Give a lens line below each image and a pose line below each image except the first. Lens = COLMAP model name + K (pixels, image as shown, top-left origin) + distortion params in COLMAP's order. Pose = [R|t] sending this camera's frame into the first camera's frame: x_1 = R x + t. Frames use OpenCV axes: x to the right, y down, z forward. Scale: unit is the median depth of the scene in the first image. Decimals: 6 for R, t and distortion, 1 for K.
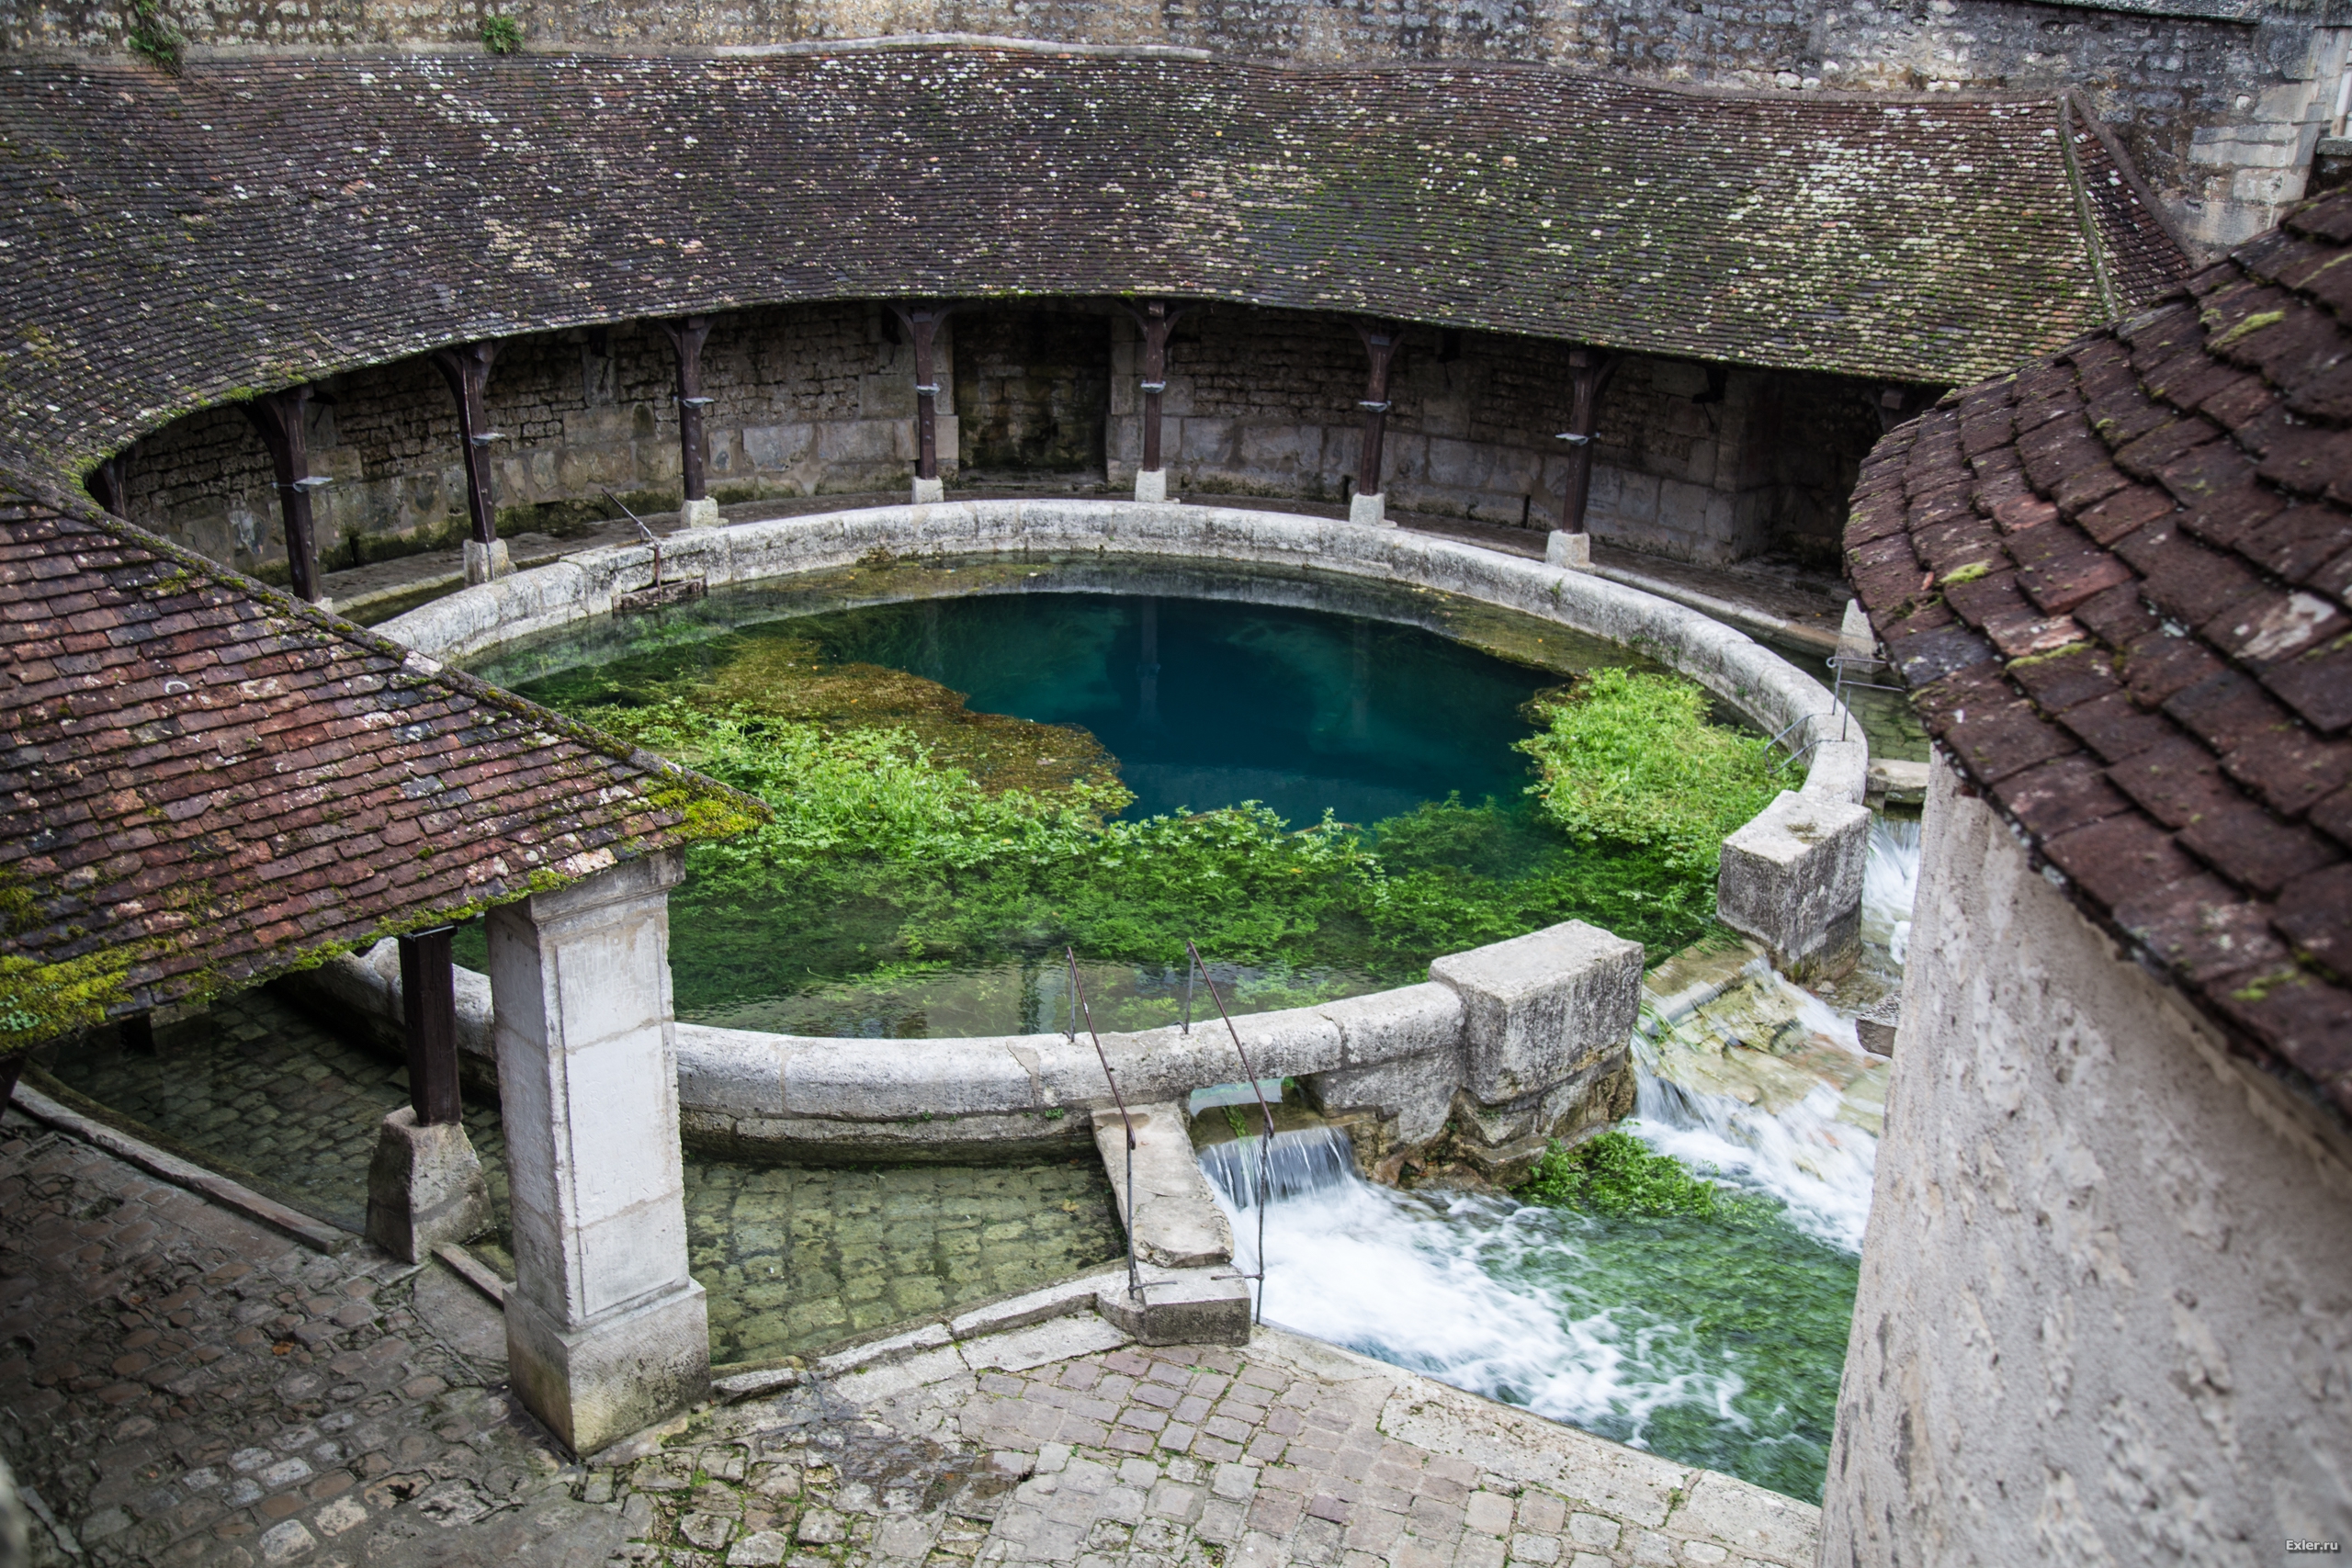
lens RADIAL K [[2190.1, 0, 1177.7], [0, 2190.1, 795.4], [0, 0, 1]] dist [0.014050, 0.000000]
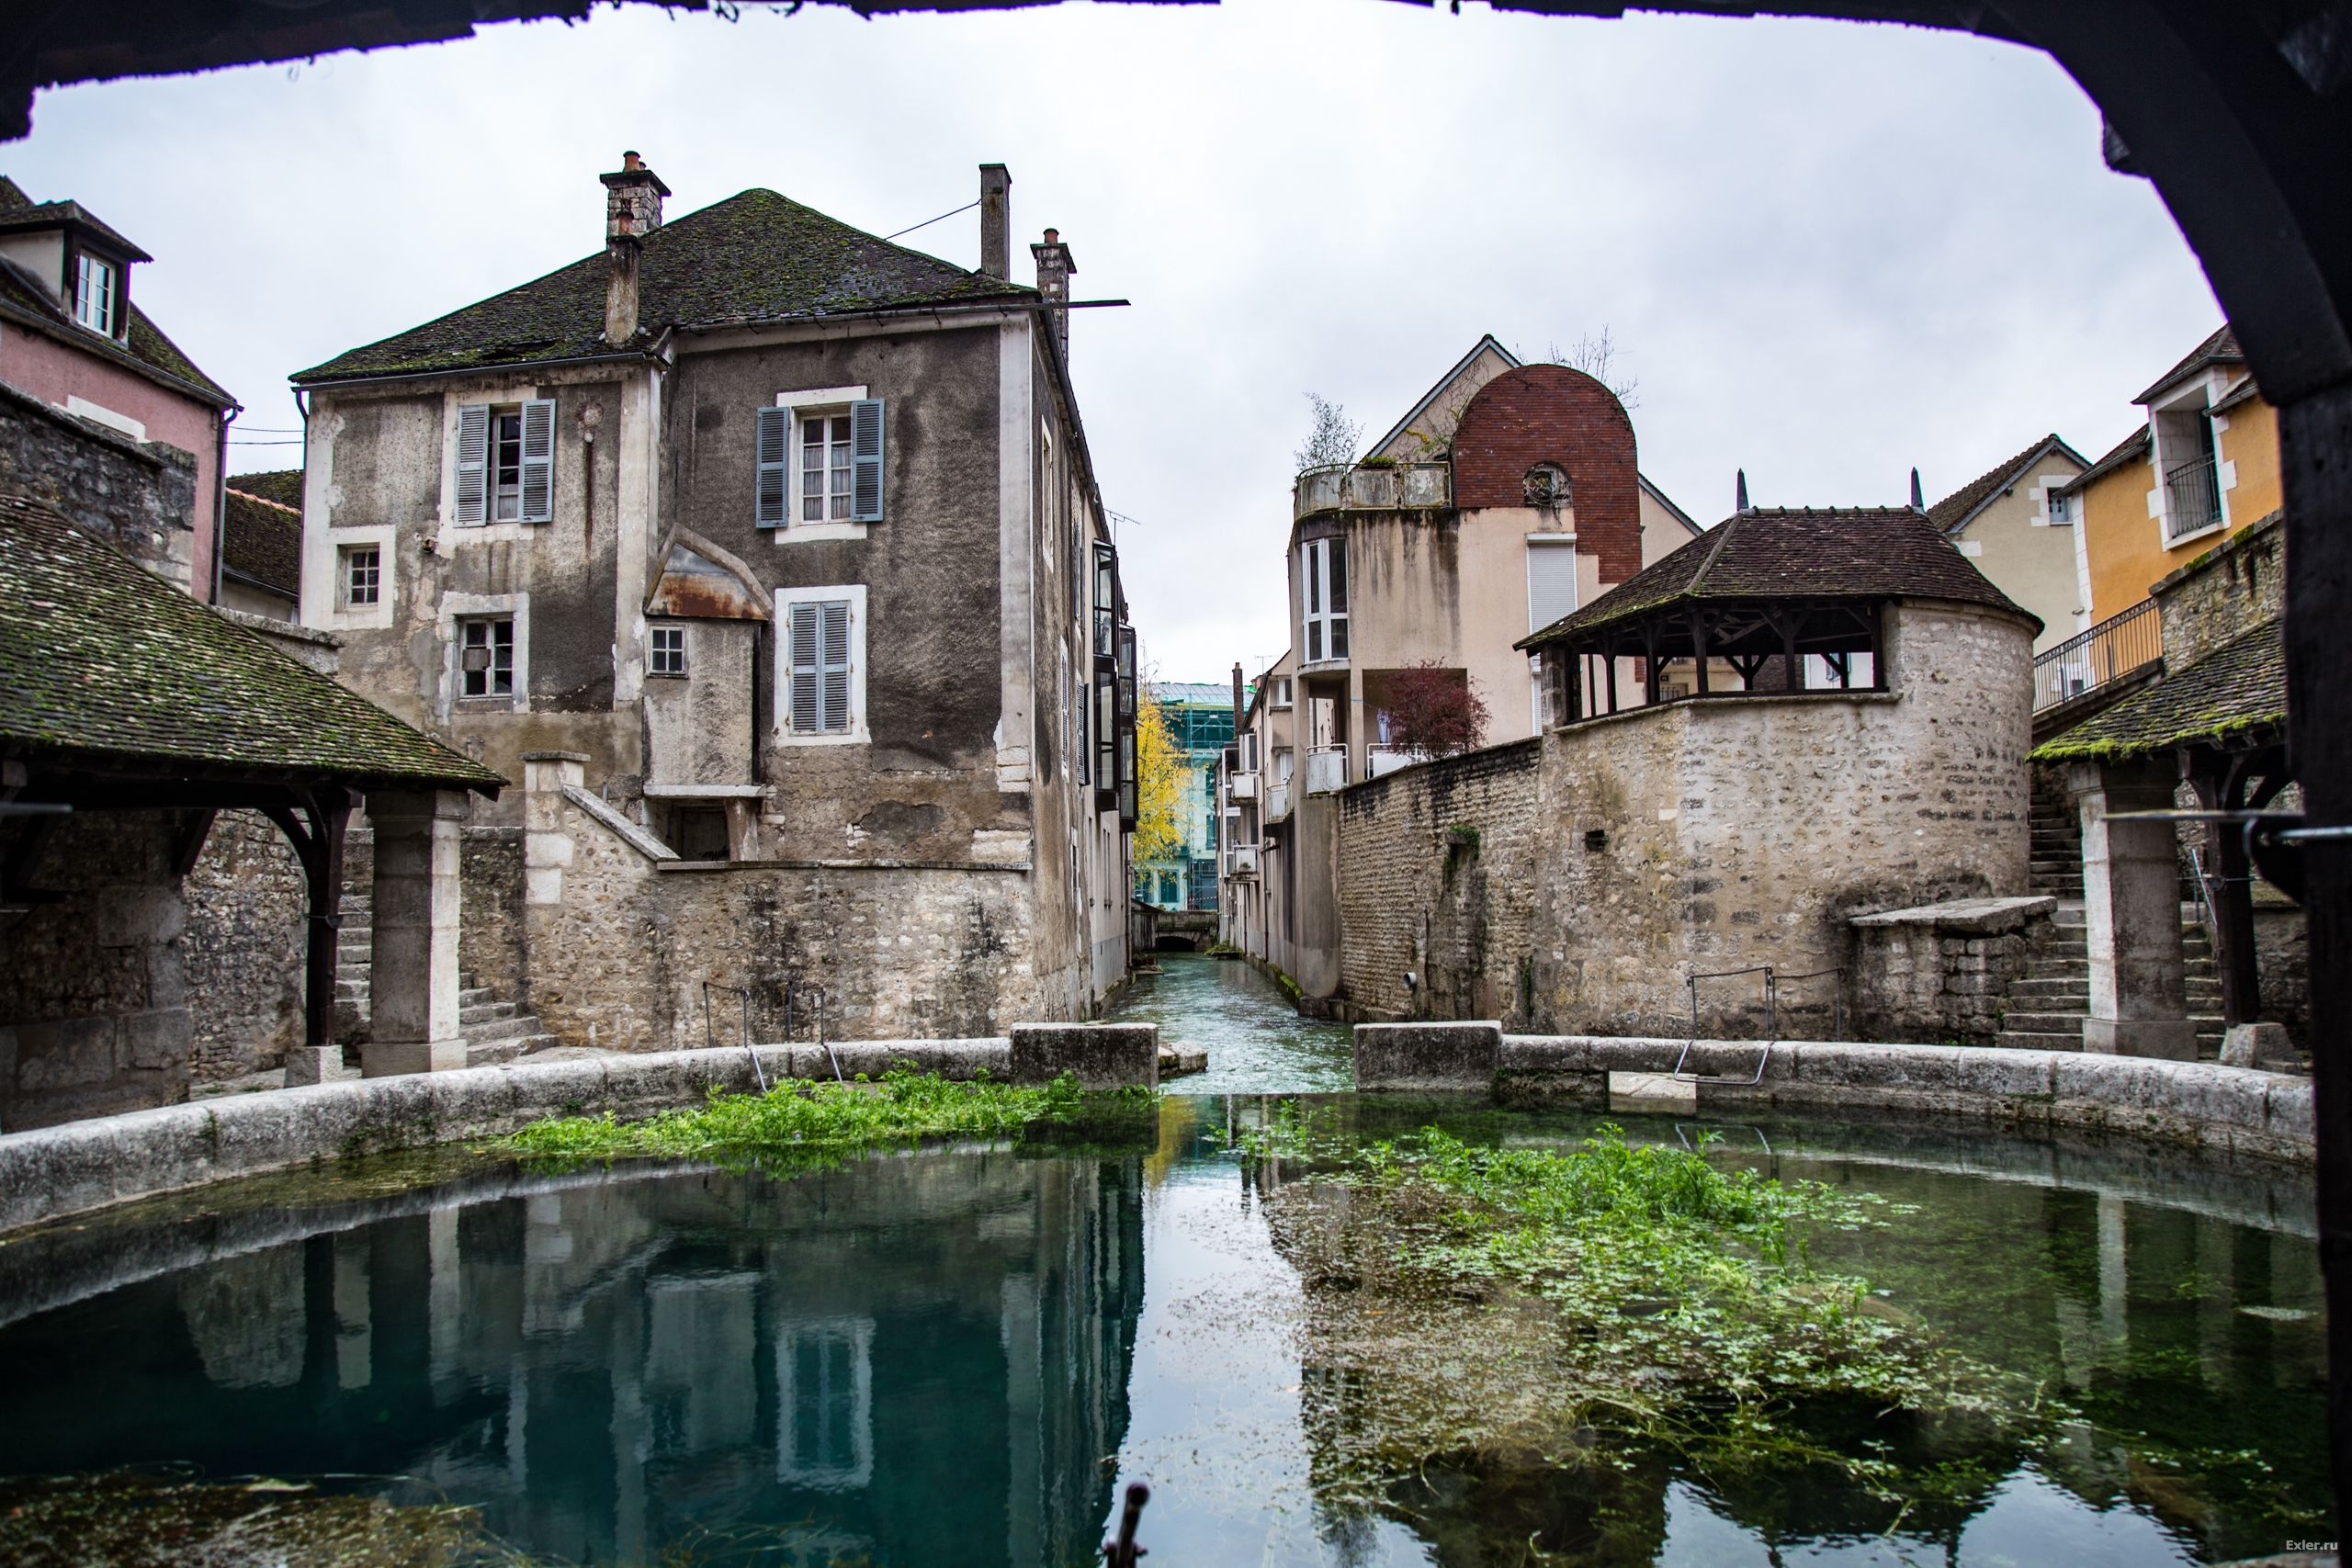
lens RADIAL K [[1614.0, 0, 1182.9], [0, 1614.0, 779.4], [0, 0, 1]] dist [-0.105766, 0.013162]
pose [[-0.658933, 0.046437, 0.750767, -0.327283], [0.264659, 0.948585, 0.173613, -0.187981], [-0.704105, 0.313097, -0.637344, 1.049900]]
